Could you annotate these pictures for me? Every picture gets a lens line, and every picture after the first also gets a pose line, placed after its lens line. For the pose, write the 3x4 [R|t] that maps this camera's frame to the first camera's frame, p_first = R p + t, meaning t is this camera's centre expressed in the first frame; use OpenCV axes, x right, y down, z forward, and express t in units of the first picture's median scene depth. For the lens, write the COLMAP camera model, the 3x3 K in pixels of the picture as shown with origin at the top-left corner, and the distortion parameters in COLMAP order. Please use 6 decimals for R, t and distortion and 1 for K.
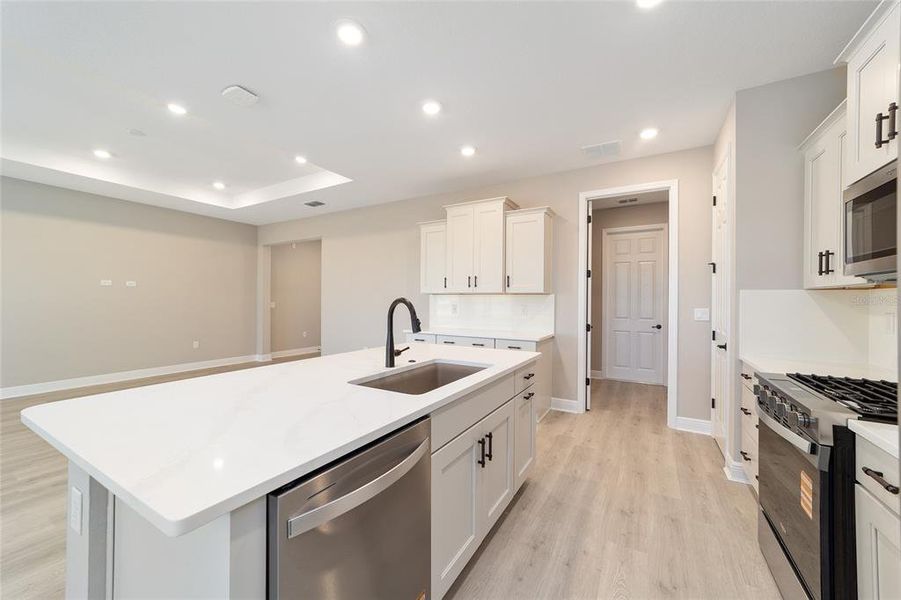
lens RADIAL K [[343.0, 0, 444.1], [0, 343.0, 298.4], [0, 0, 1]] dist [-0.010325, 0.004677]
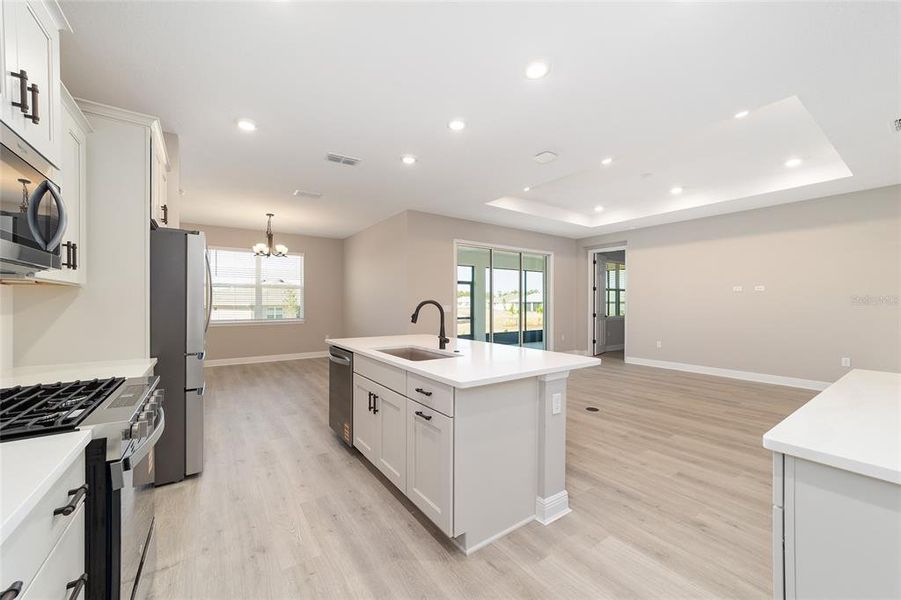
lens RADIAL K [[343.0, 0, 446.1], [0, 343.0, 307.1], [0, 0, 1]] dist [-0.010325, 0.004677]
pose [[-0.409508, 0.000046, -0.912307, 1.111908], [0.004321, 0.999989, -0.001889, 0.030096], [0.912296, -0.004716, -0.409503, 1.579713]]
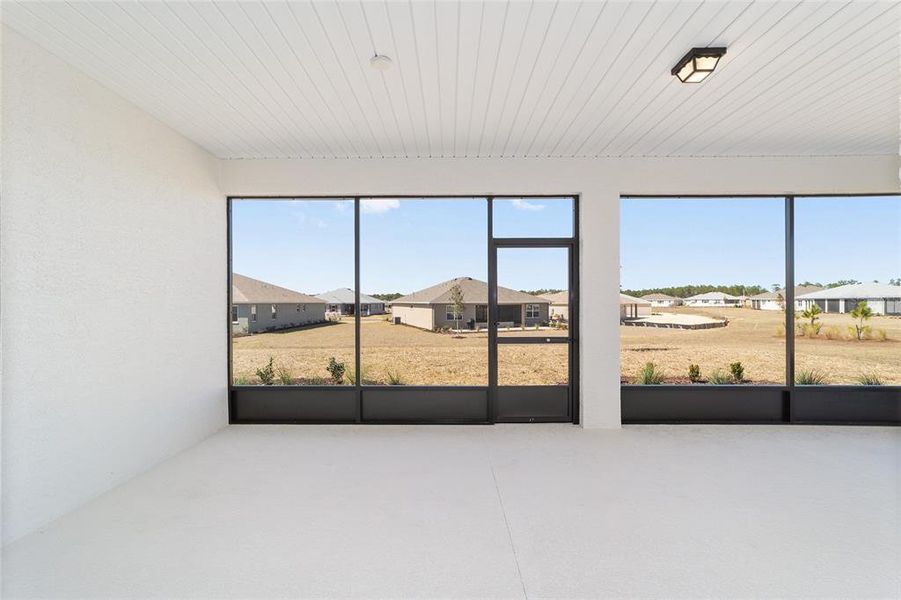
lens RADIAL K [[343.0, 0, 450.1], [0, 343.0, 302.9], [0, 0, 1]] dist [-0.010325, 0.004677]
pose [[-0.858696, -0.005764, -0.512454, -2.399132], [-0.001122, 0.999955, -0.009368, -0.001001], [0.512485, -0.007470, -0.858664, 1.032629]]
